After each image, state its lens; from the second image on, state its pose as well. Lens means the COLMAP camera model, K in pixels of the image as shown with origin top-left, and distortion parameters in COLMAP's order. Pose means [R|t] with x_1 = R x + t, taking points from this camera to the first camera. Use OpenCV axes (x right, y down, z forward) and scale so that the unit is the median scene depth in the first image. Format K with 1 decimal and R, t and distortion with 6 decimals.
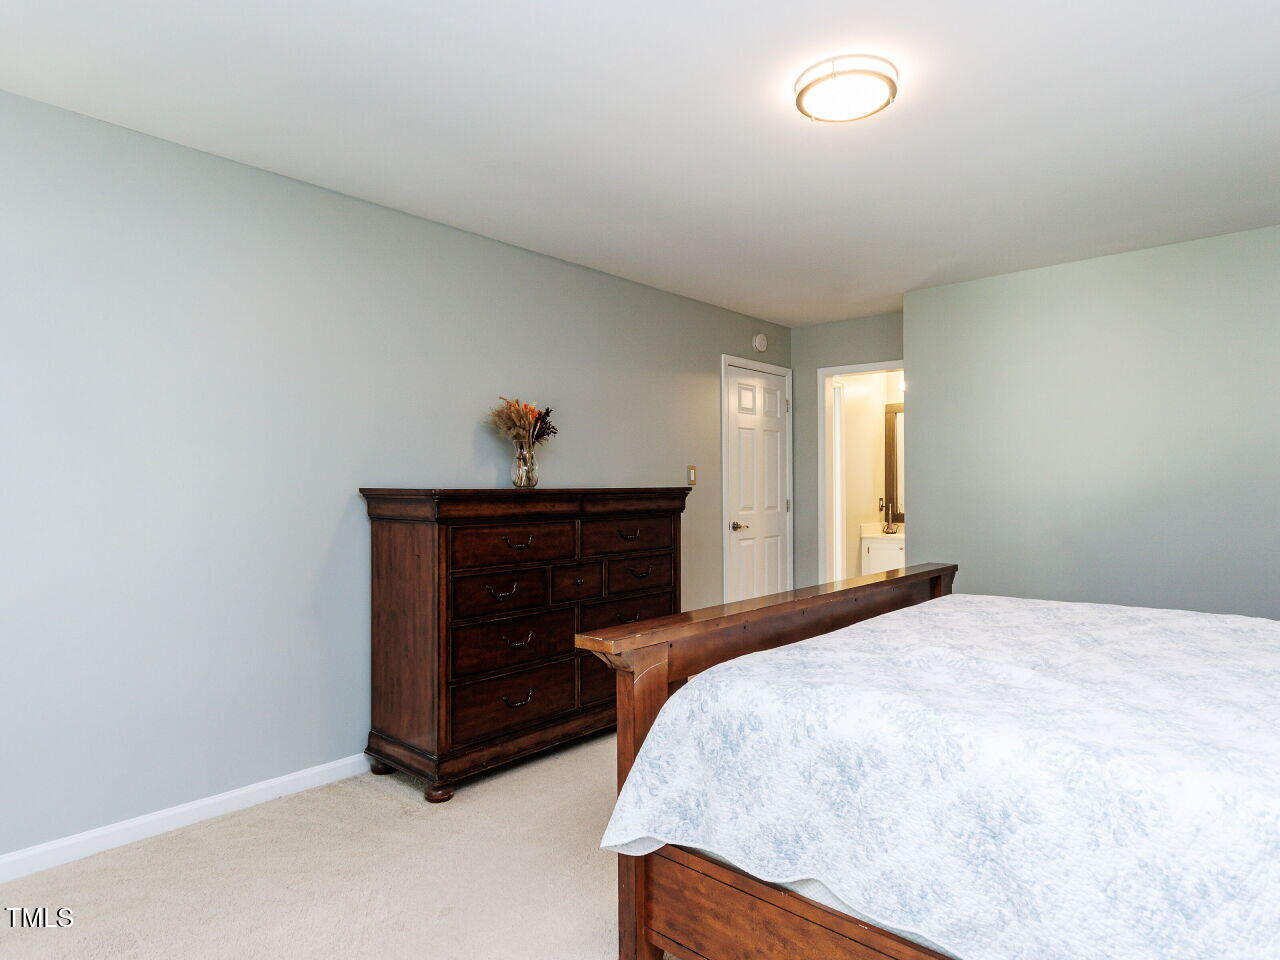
lens RADIAL K [[764.9, 0, 640.0], [0, 764.9, 480.0], [0, 0, 1]] dist [-0.001051, -0.000051]
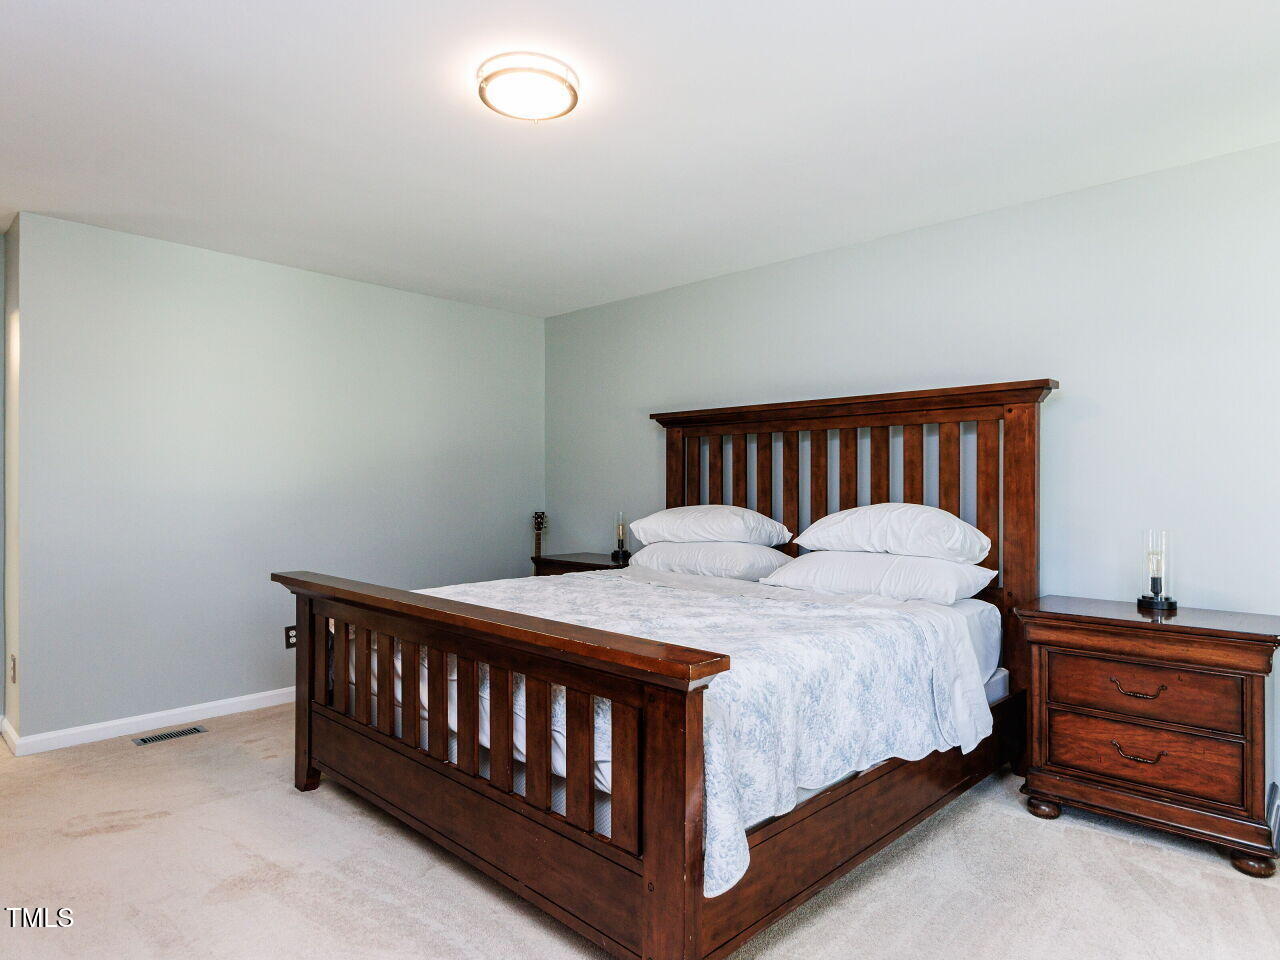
lens RADIAL K [[764.9, 0, 640.0], [0, 764.9, 480.0], [0, 0, 1]] dist [-0.001051, -0.000051]
pose [[0.044573, 0.003206, 0.999001, -1.144708], [-0.008417, 0.999961, -0.002833, 0.002819], [-0.998971, -0.008282, 0.044598, 1.278581]]
